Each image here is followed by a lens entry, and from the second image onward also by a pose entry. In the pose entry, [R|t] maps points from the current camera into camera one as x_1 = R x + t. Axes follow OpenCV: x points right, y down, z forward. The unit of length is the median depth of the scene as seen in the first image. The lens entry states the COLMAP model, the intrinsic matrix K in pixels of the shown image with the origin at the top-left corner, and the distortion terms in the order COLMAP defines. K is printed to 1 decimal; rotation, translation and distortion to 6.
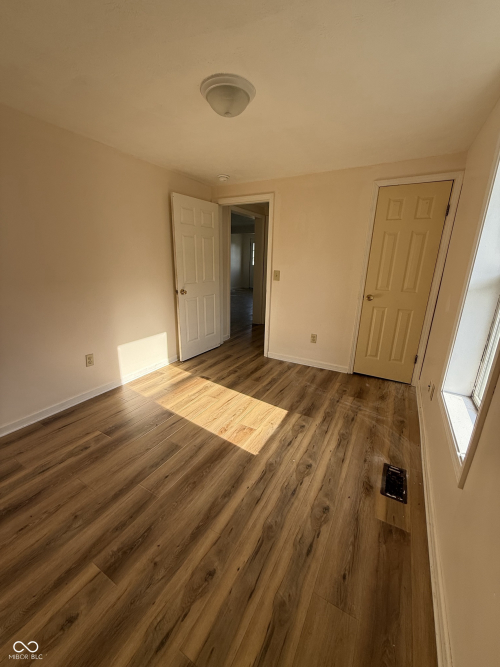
lens RADIAL K [[262.9, 0, 250.0], [0, 262.9, 333.5], [0, 0, 1]] dist [0.003699, 0.000197]
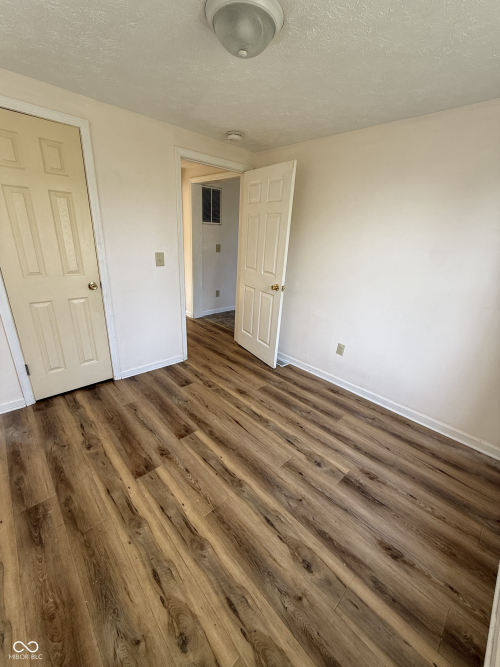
lens RADIAL K [[262.9, 0, 250.0], [0, 262.9, 333.5], [0, 0, 1]] dist [0.003699, 0.000197]
pose [[-0.288607, 0.323050, -0.901302, 0.744342], [-0.297848, 0.864358, 0.405182, -0.396745], [0.909941, 0.385389, -0.153240, 1.218389]]
